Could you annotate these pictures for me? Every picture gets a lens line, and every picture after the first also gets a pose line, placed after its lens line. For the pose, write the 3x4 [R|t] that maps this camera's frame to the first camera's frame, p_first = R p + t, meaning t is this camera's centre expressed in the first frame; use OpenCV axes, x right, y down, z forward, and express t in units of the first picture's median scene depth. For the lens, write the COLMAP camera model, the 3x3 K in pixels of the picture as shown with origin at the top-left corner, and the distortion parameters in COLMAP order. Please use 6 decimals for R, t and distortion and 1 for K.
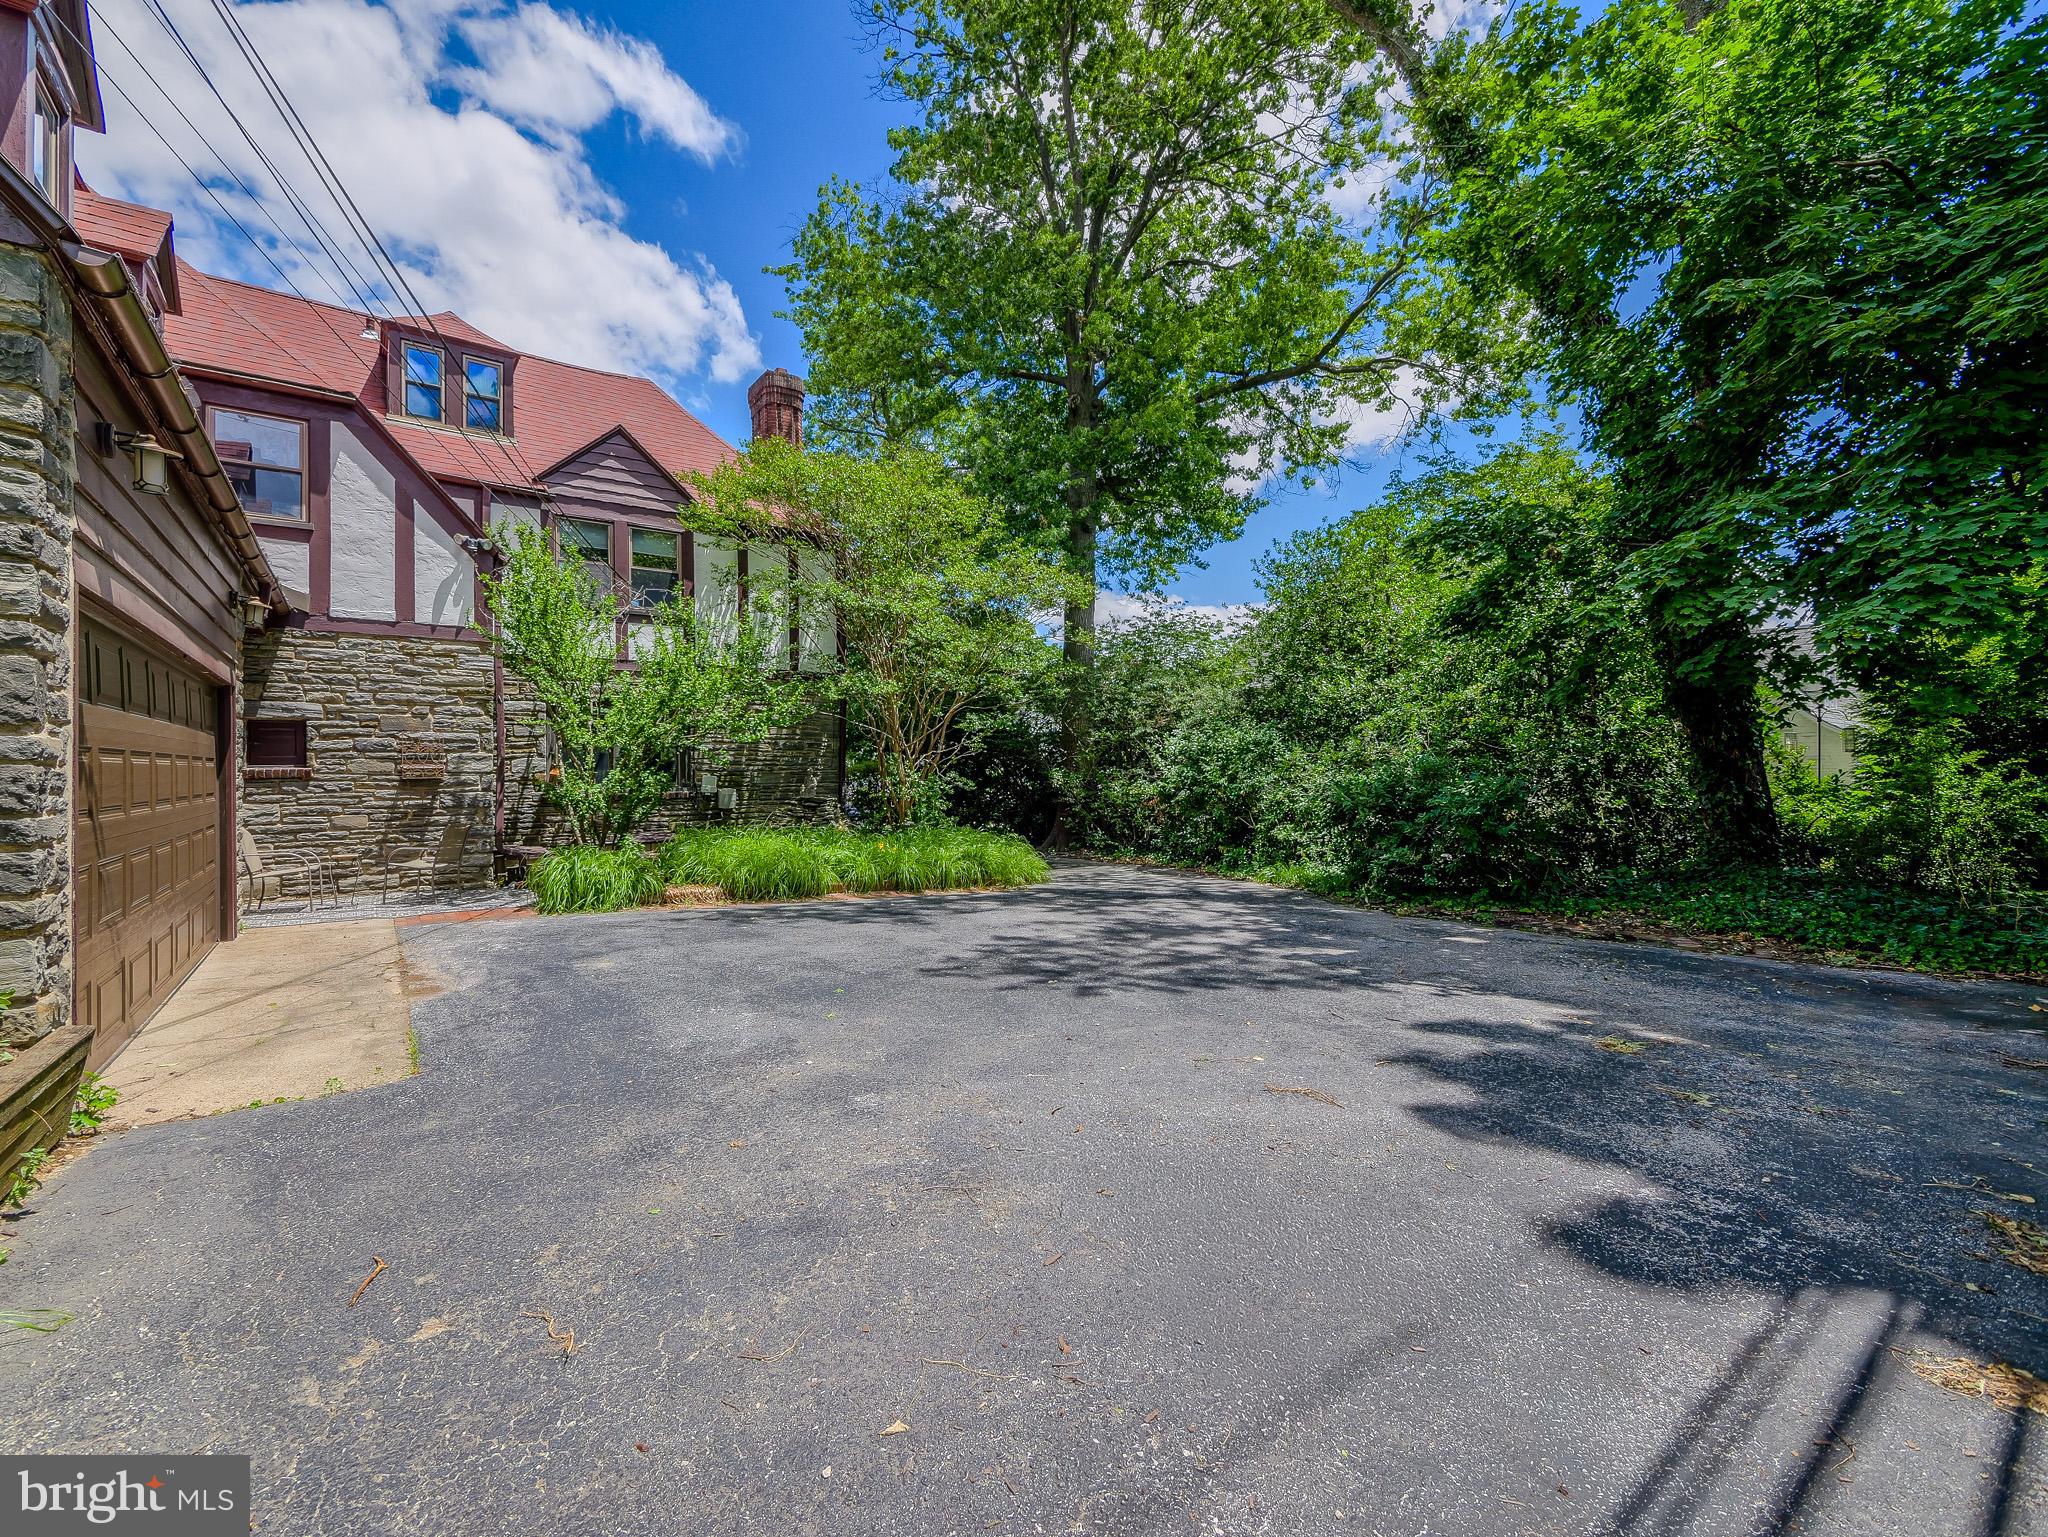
lens RADIAL K [[867.1, 0, 1026.5], [0, 867.1, 767.2], [0, 0, 1]] dist [-0.005880, -0.000269]
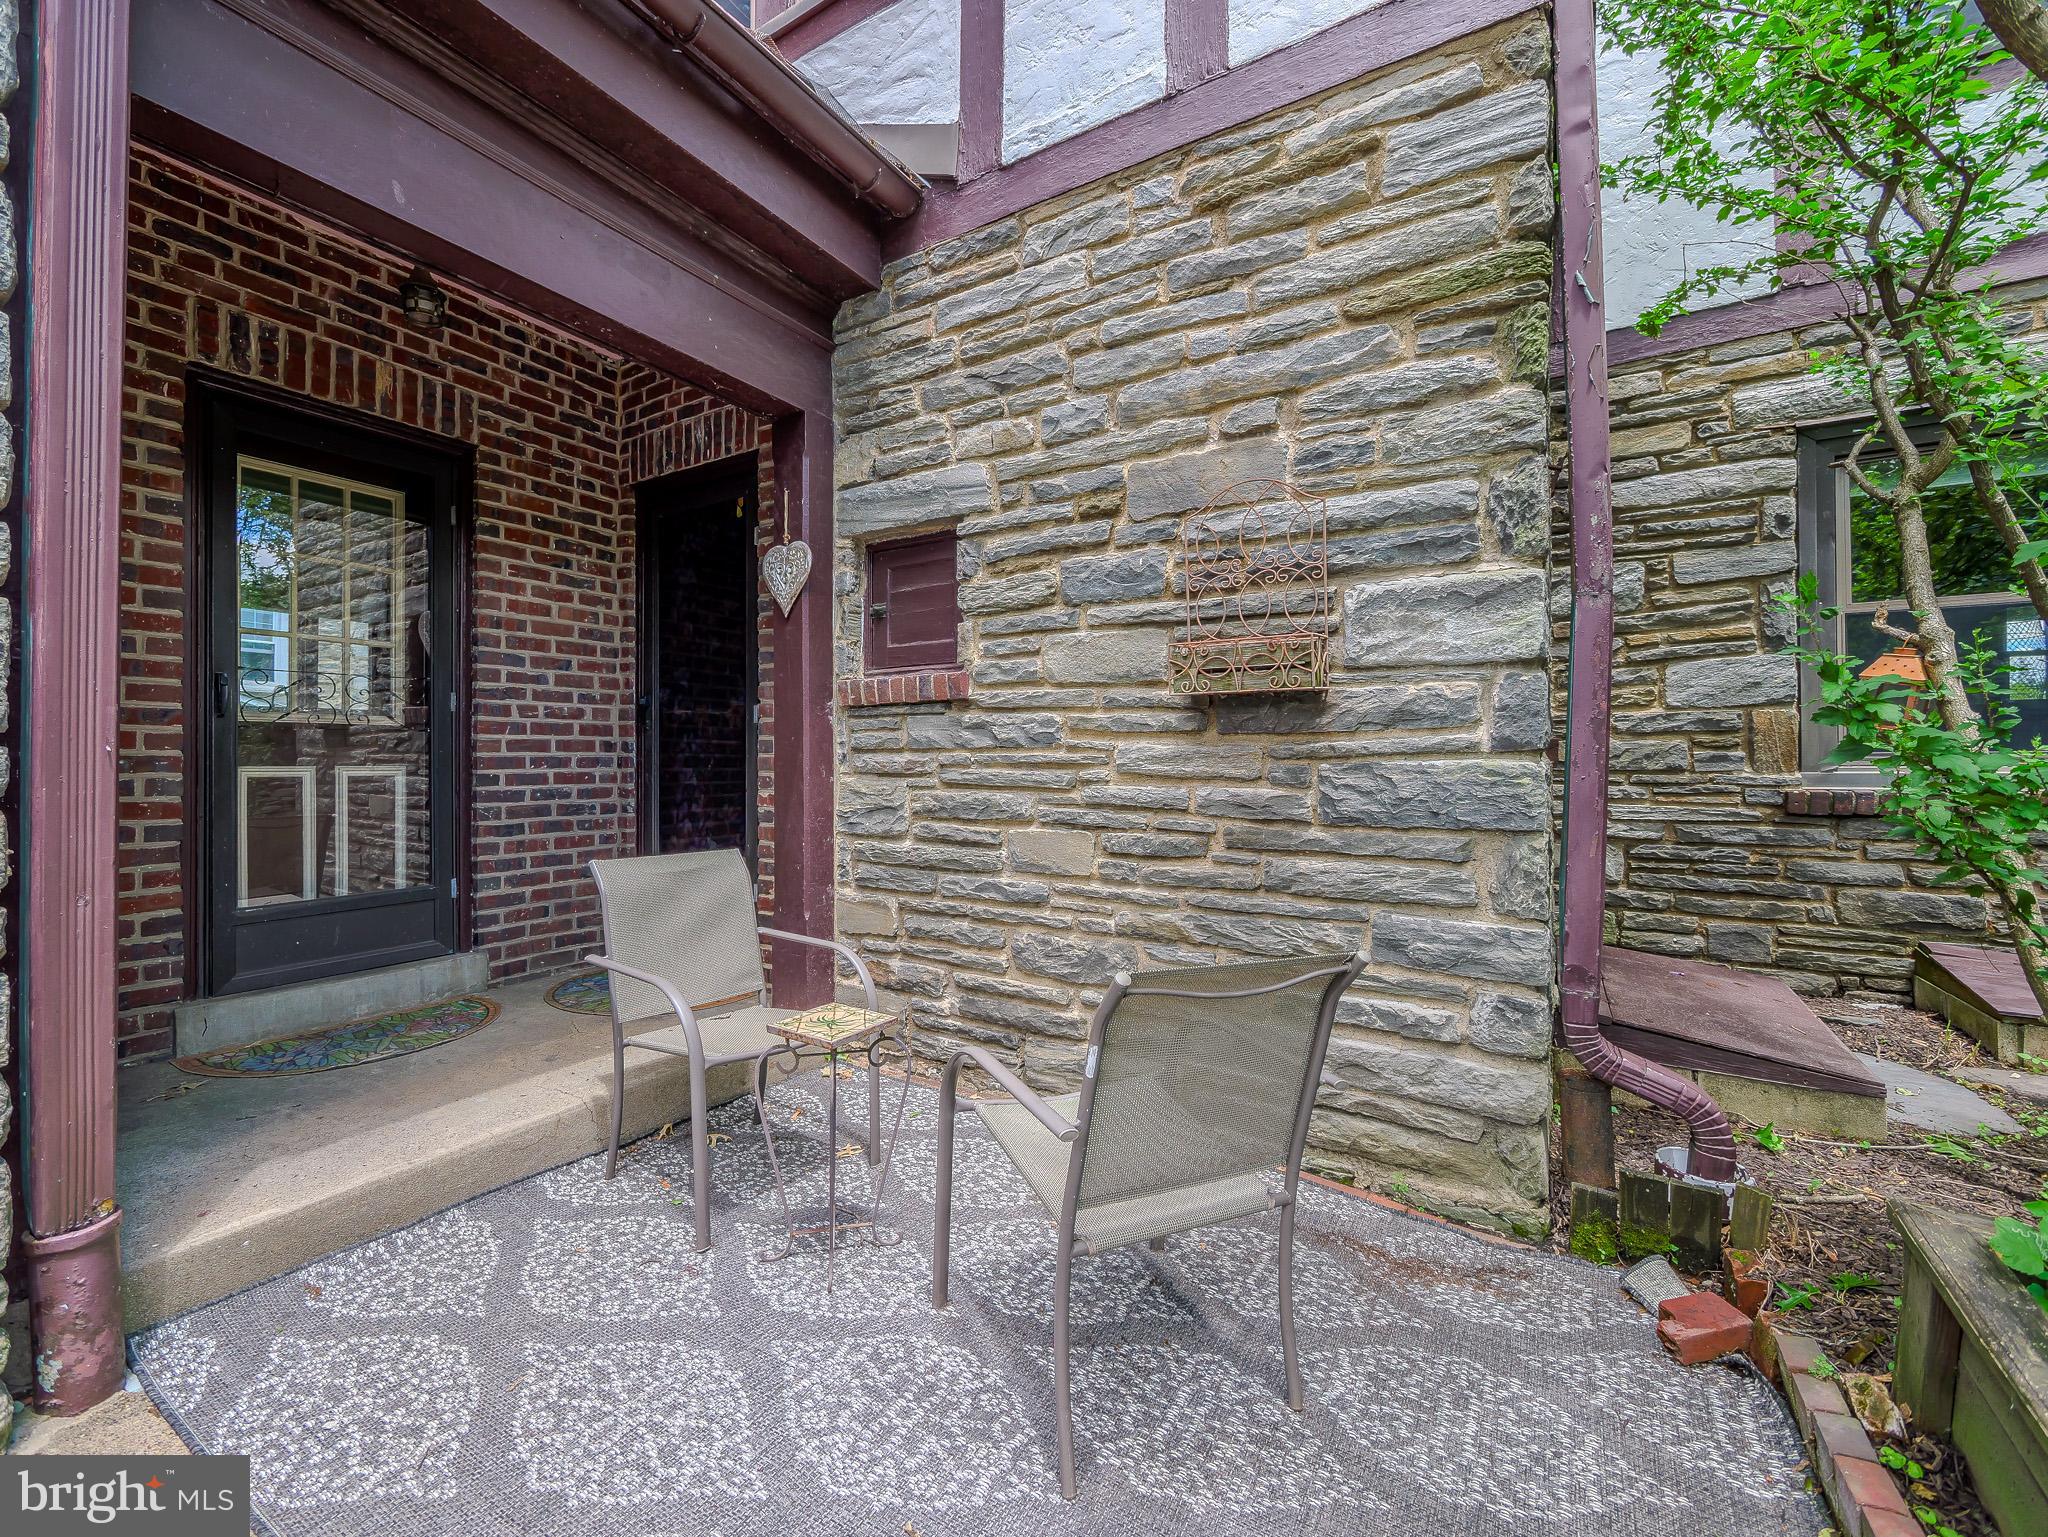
lens RADIAL K [[867.1, 0, 1018.0], [0, 867.1, 750.0], [0, 0, 1]] dist [-0.005880, -0.000269]
pose [[0.360902, 0.005516, -0.932587, -0.497044], [0.004019, 0.999964, 0.007469, 0.026193], [0.932595, -0.006443, 0.360867, 0.853018]]
